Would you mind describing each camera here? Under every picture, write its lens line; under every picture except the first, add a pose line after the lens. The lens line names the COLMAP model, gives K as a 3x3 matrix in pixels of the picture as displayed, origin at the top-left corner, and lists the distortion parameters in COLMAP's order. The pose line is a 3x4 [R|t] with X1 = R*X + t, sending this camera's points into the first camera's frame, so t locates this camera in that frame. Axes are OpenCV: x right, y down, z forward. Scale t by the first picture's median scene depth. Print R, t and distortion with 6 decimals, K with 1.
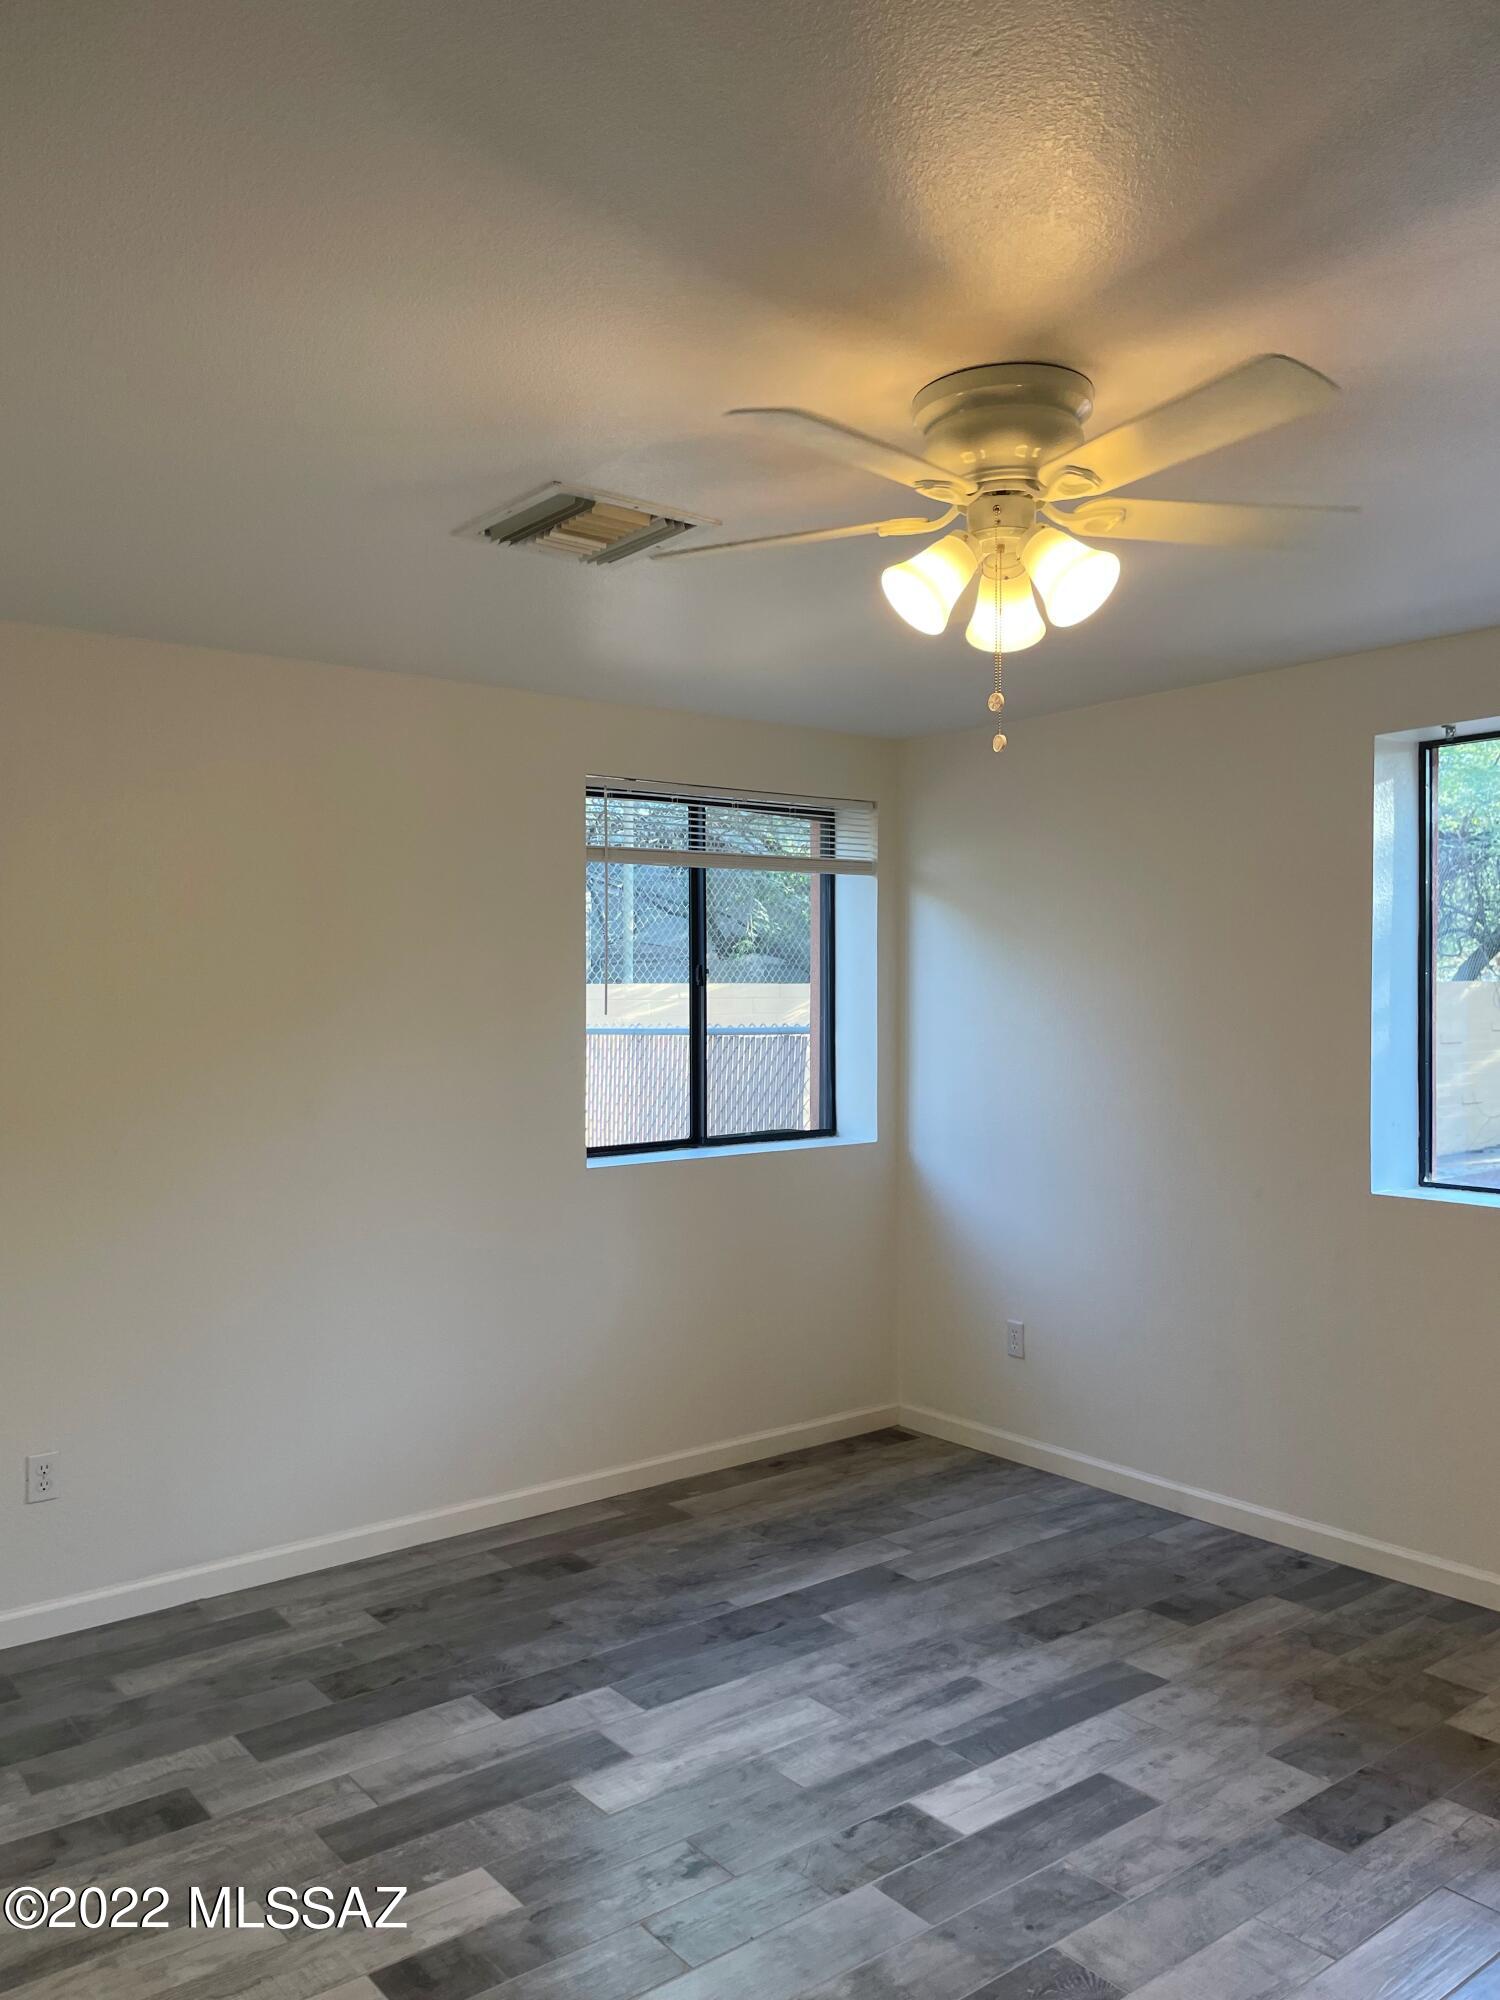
lens RADIAL K [[1538.7, 0, 751.7], [0, 1538.7, 1000.0], [0, 0, 1]] dist [-0.011484, -0.047391]
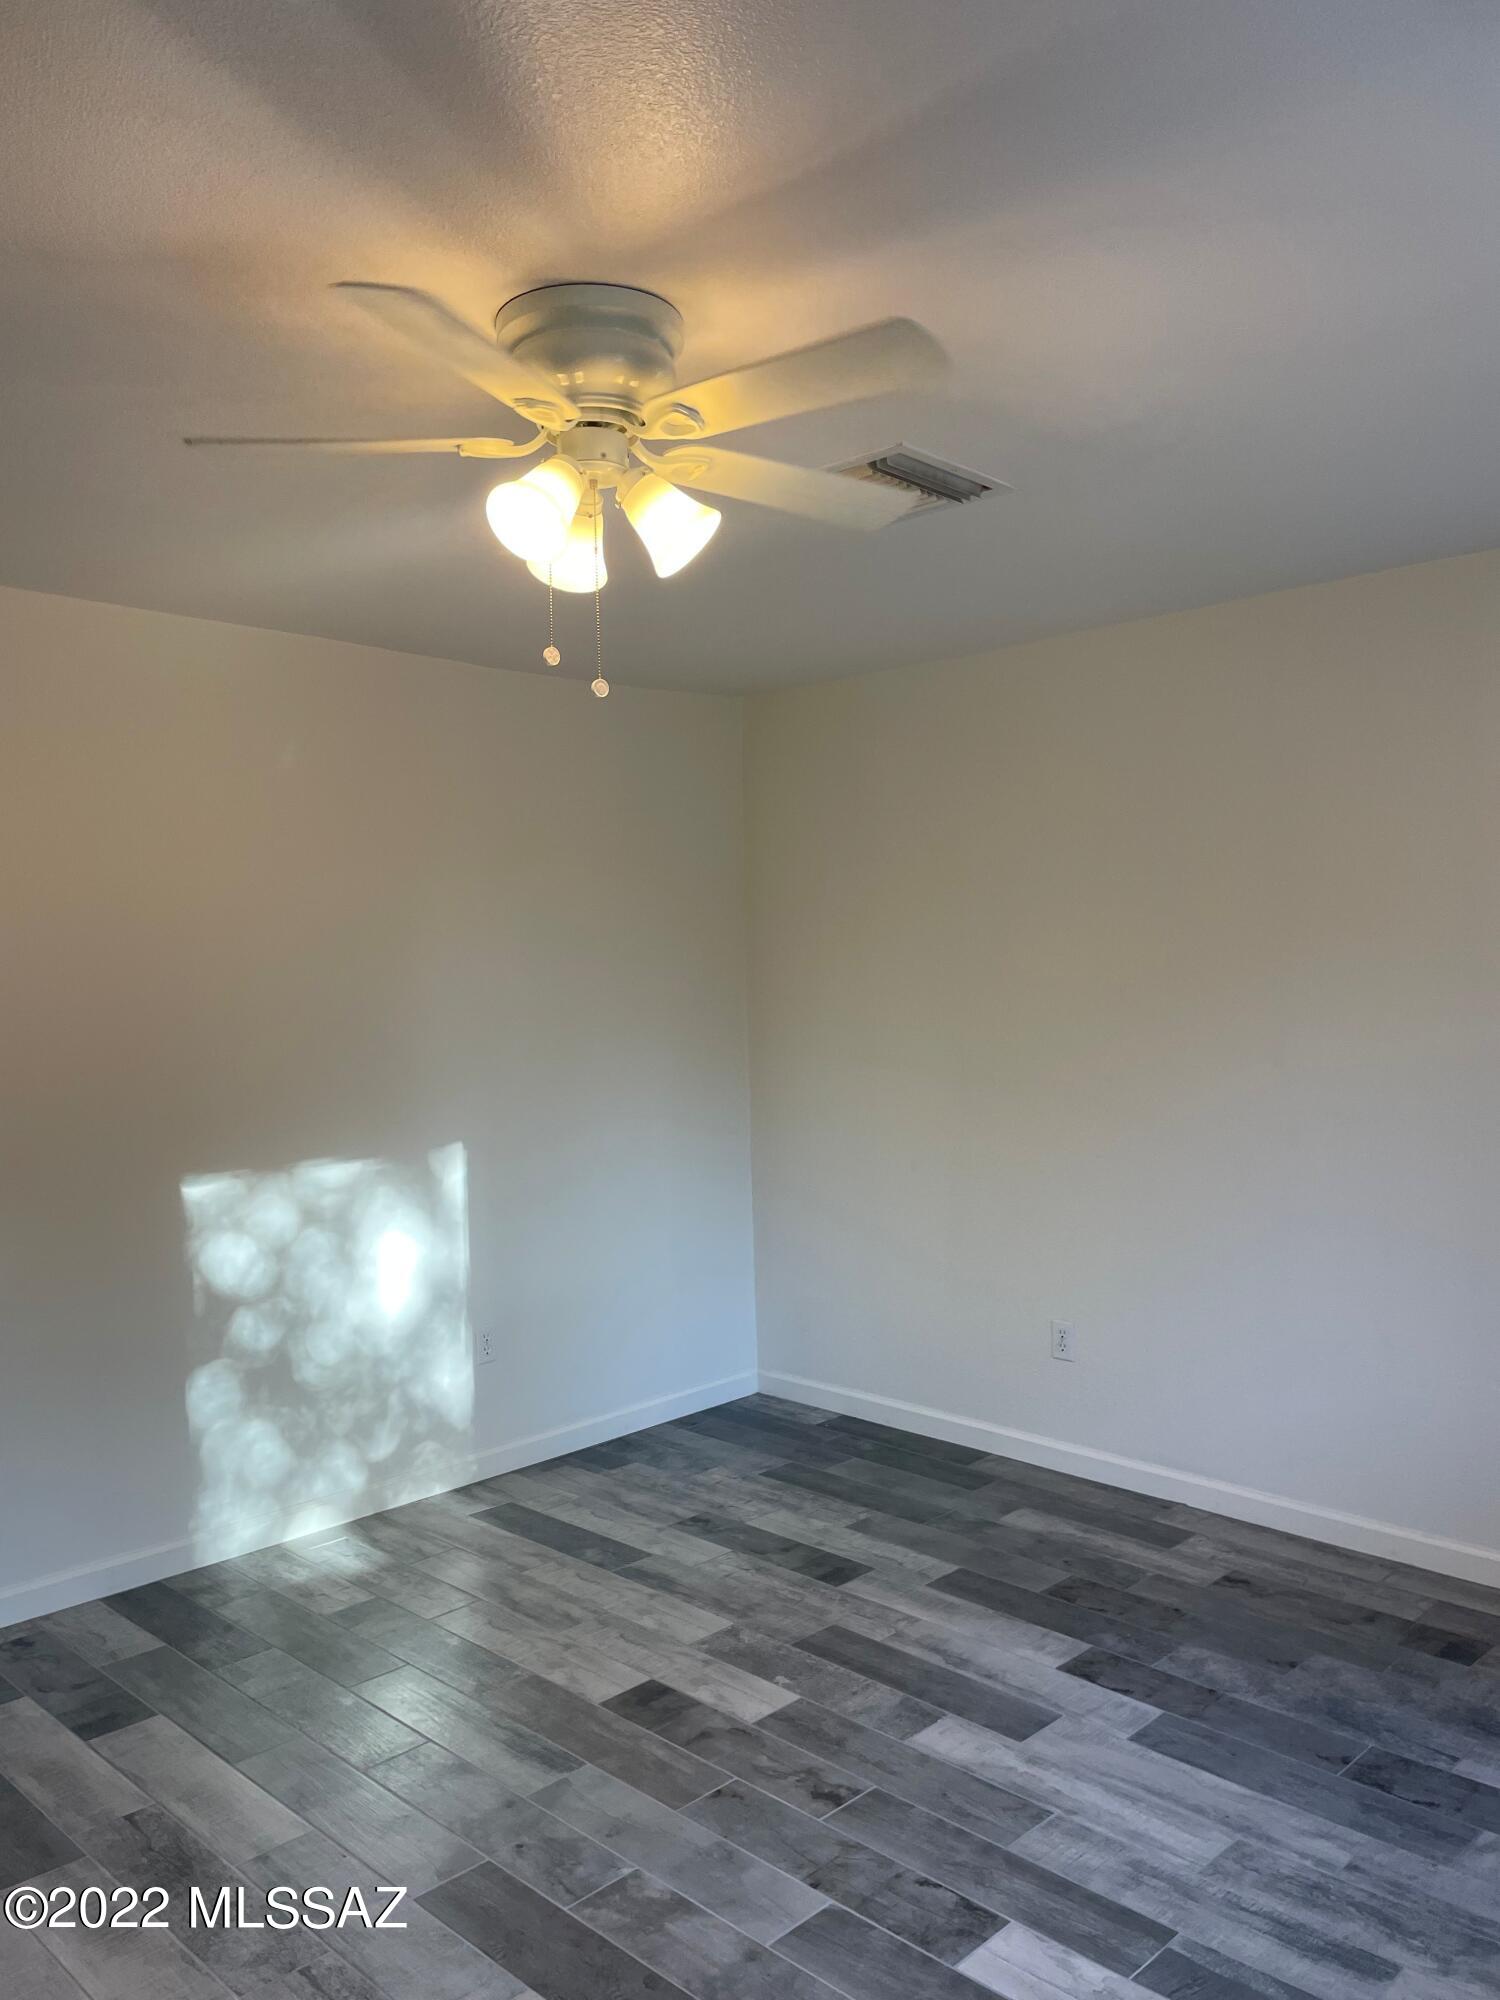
lens RADIAL K [[1538.7, 0, 751.0], [0, 1538.7, 991.0], [0, 0, 1]] dist [-0.011484, -0.047391]
pose [[0.138822, 0.049107, -0.989099, 0.766492], [-0.011743, 0.998781, 0.047940, -0.021306], [0.990248, 0.004960, 0.139229, 0.641624]]
